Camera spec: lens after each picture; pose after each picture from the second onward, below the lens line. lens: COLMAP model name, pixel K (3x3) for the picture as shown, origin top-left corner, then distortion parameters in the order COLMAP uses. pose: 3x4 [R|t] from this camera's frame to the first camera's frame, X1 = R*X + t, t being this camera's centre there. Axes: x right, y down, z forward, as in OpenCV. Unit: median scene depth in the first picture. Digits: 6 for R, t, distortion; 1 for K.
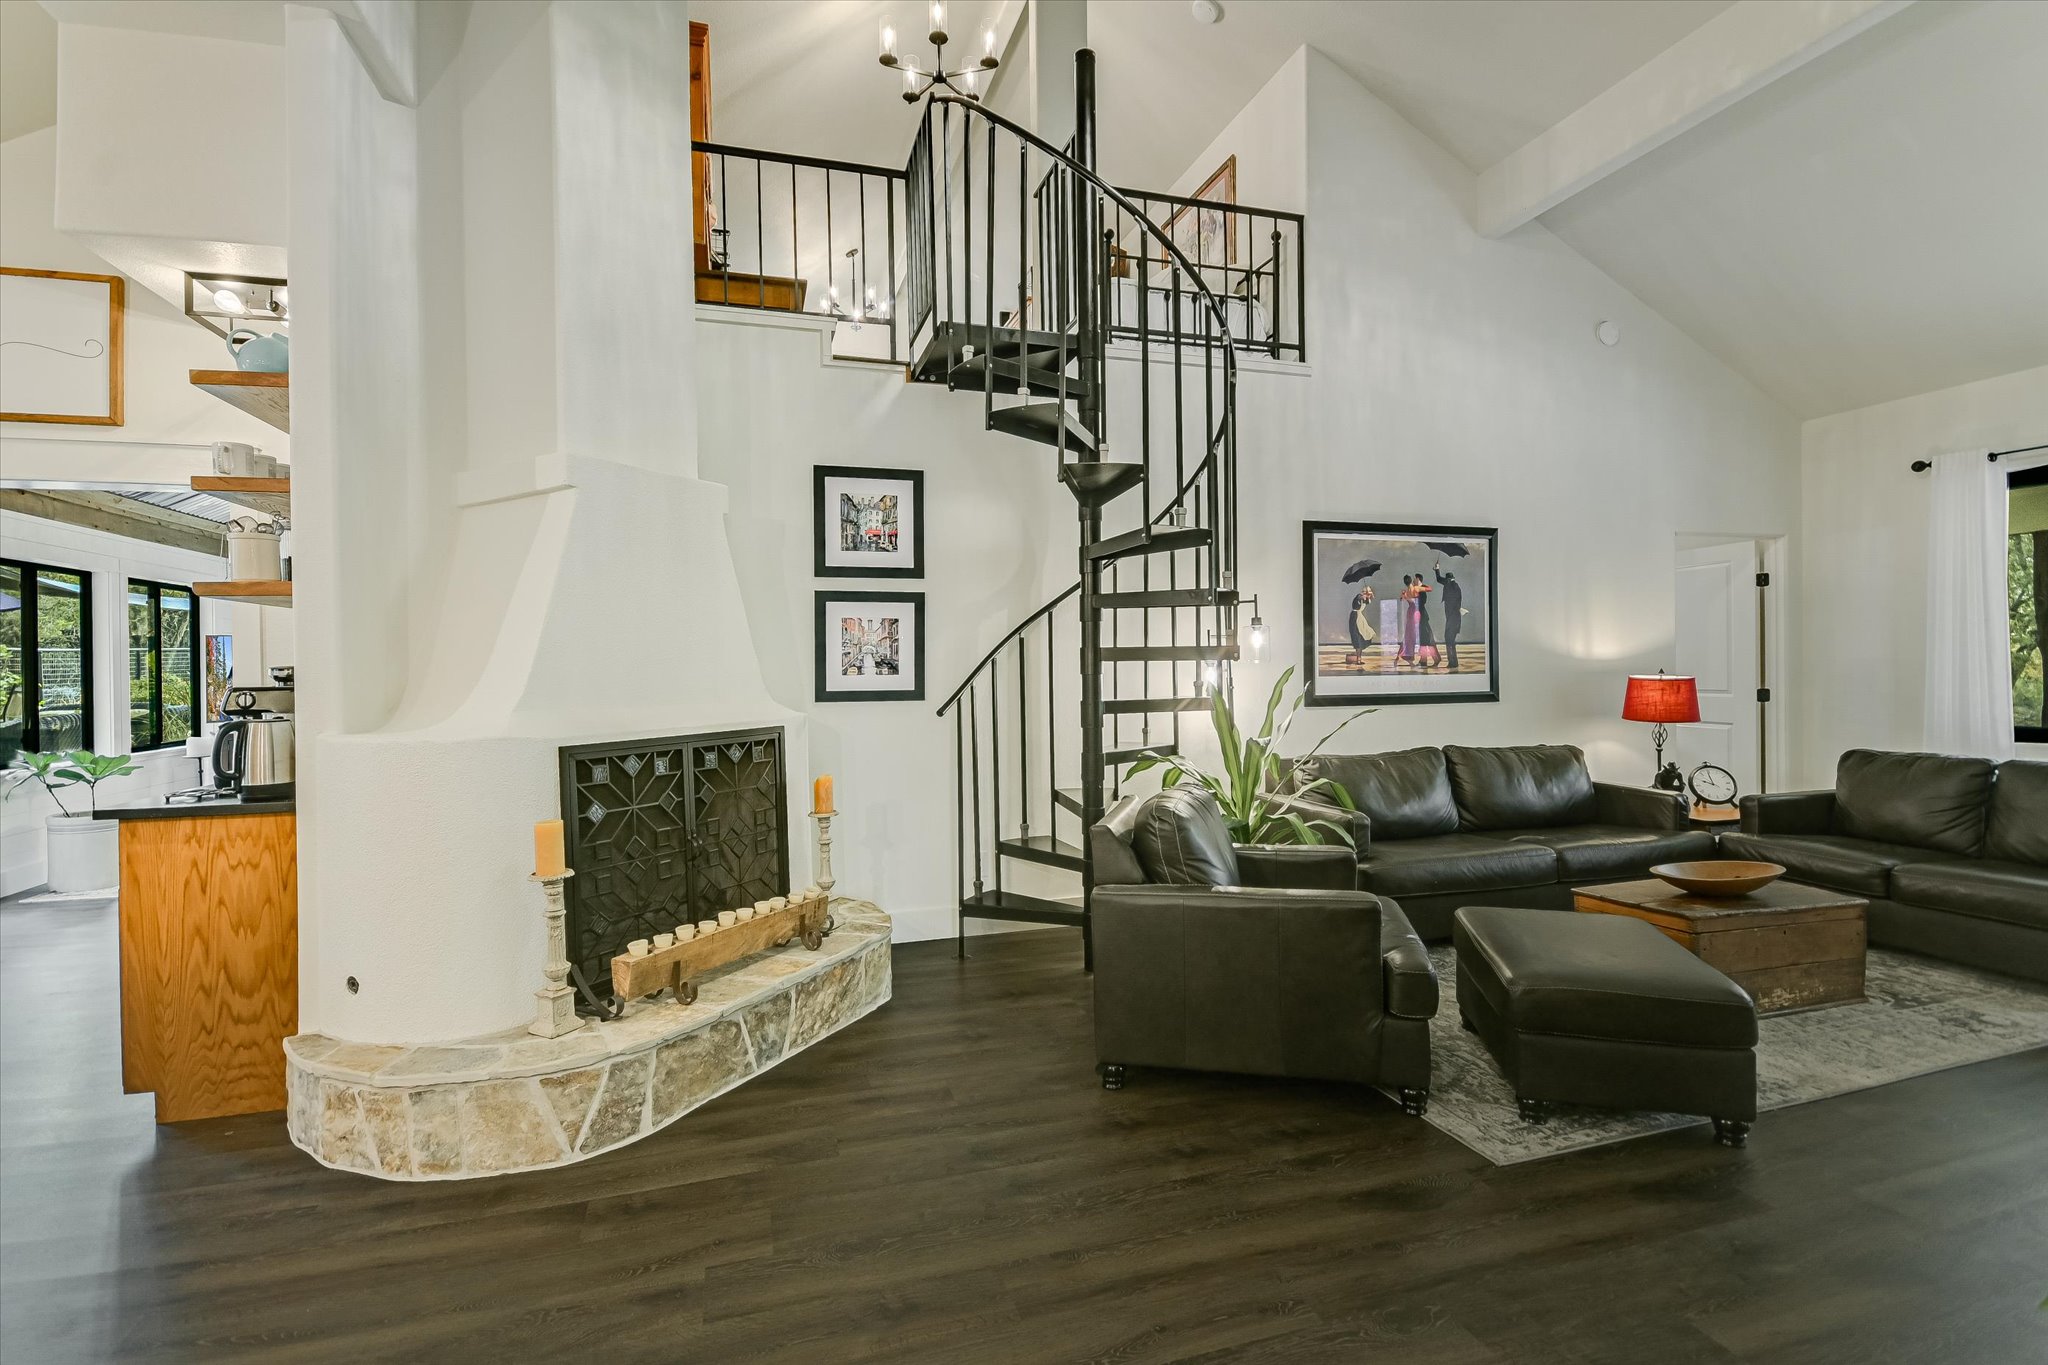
lens RADIAL K [[938.8, 0, 1035.6], [0, 938.8, 671.6], [0, 0, 1]] dist [0.001124, -0.009044]
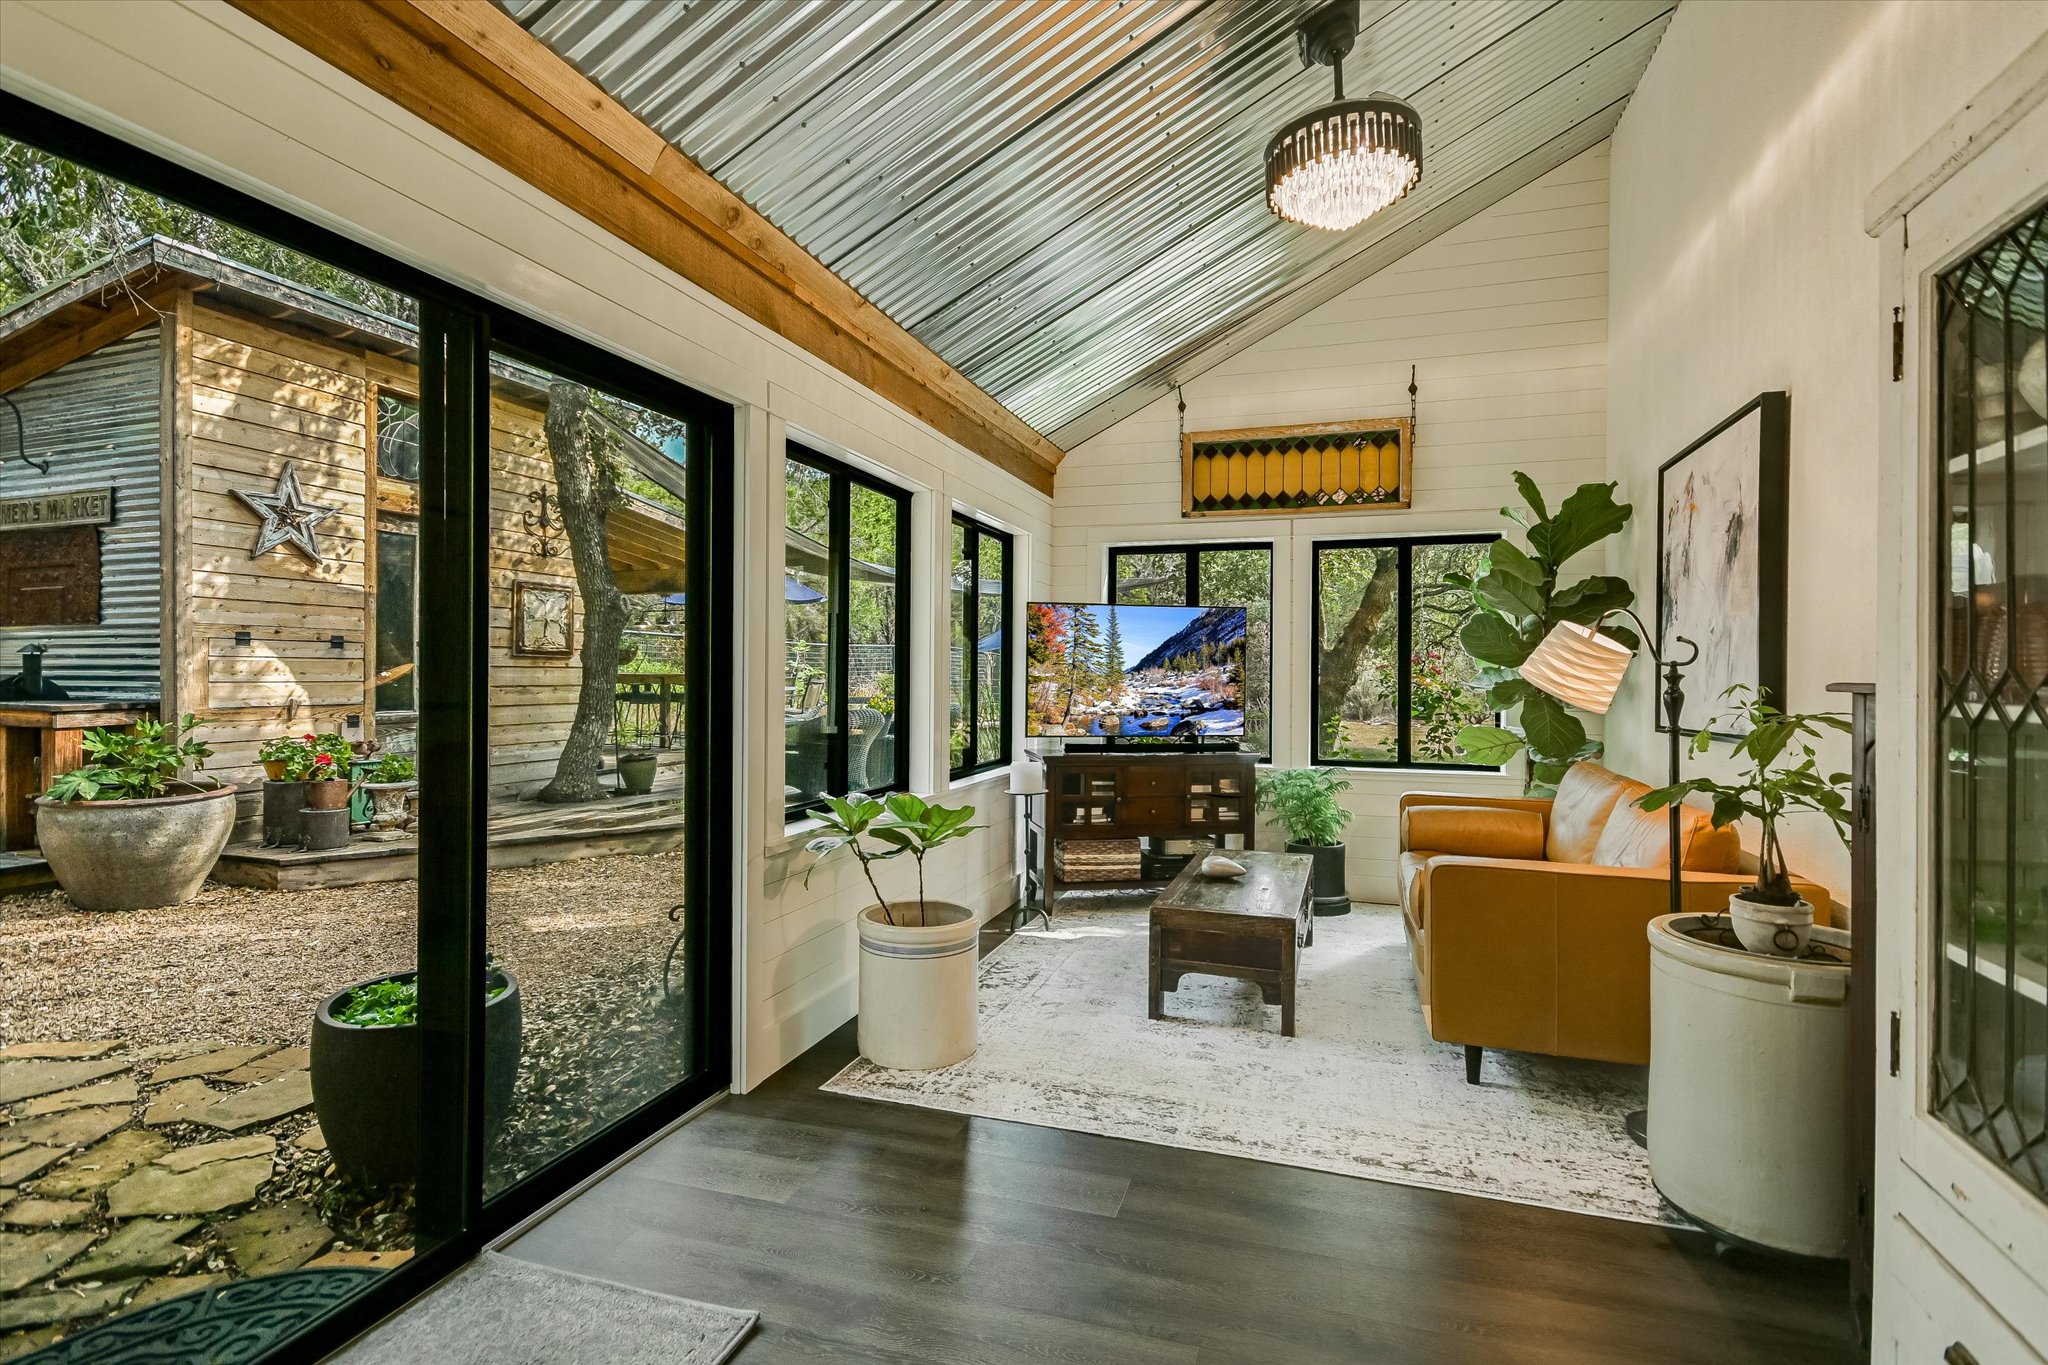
lens RADIAL K [[938.8, 0, 1035.6], [0, 938.8, 671.6], [0, 0, 1]] dist [0.001124, -0.009044]
pose [[0.821549, 0.019074, -0.569818, -1.150731], [-0.019588, 0.999794, 0.005225, 0.023376], [0.569801, 0.006869, 0.821754, 1.047008]]
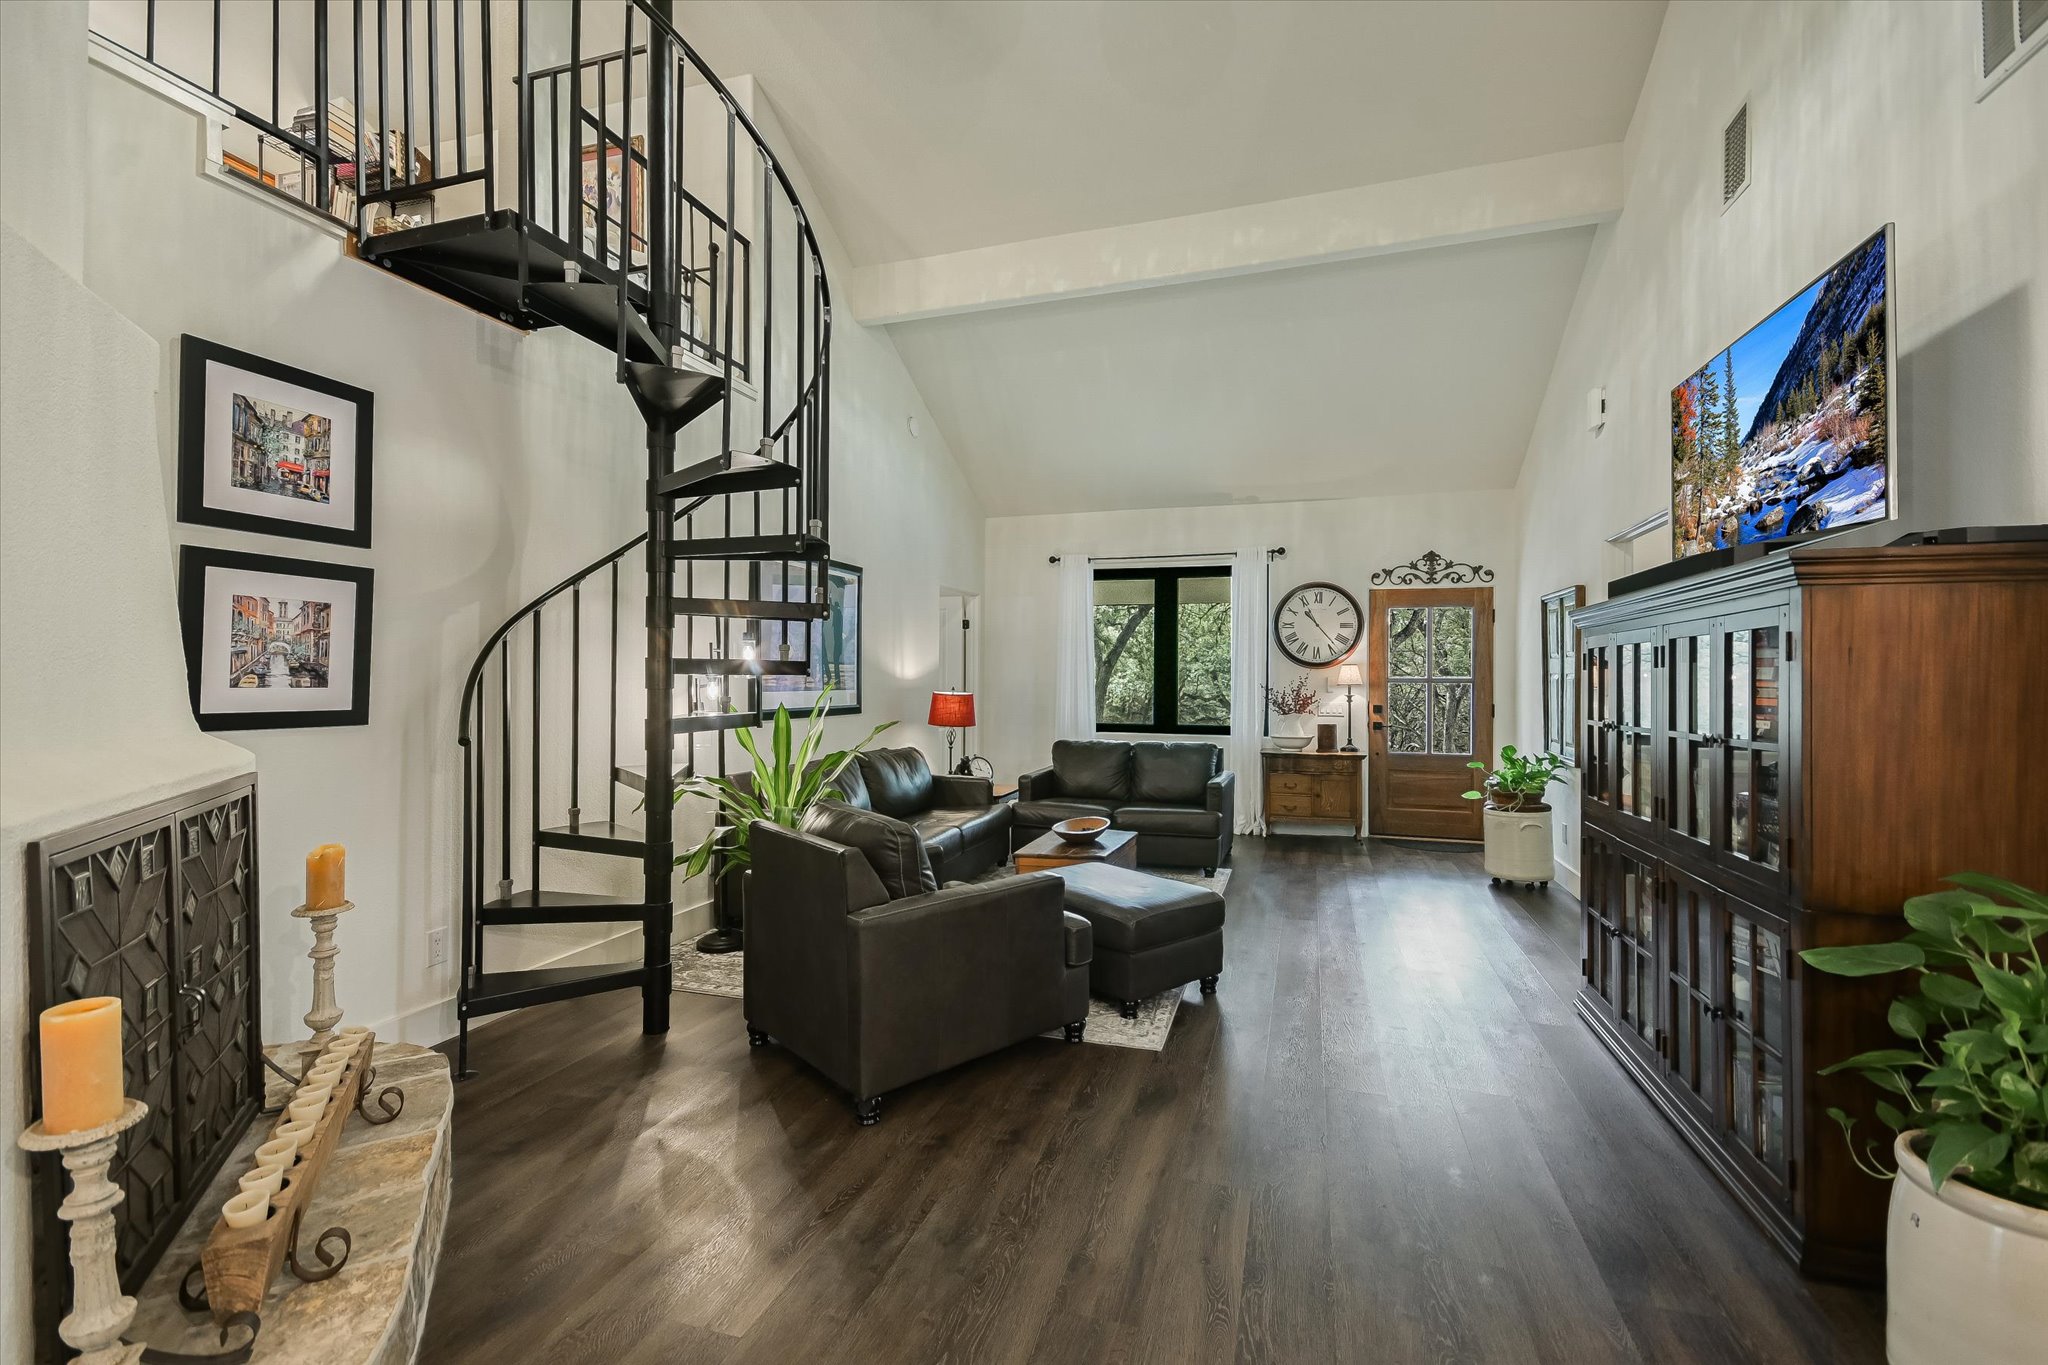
lens RADIAL K [[882.3, 0, 1021.4], [0, 882.3, 673.5], [0, 0, 1]] dist [0.014775, -0.000436]
pose [[0.572576, 0.020666, 0.819591, -0.527470], [-0.009770, 0.999783, -0.018384, 0.000502], [-0.819793, 0.002519, 0.572654, 0.322930]]
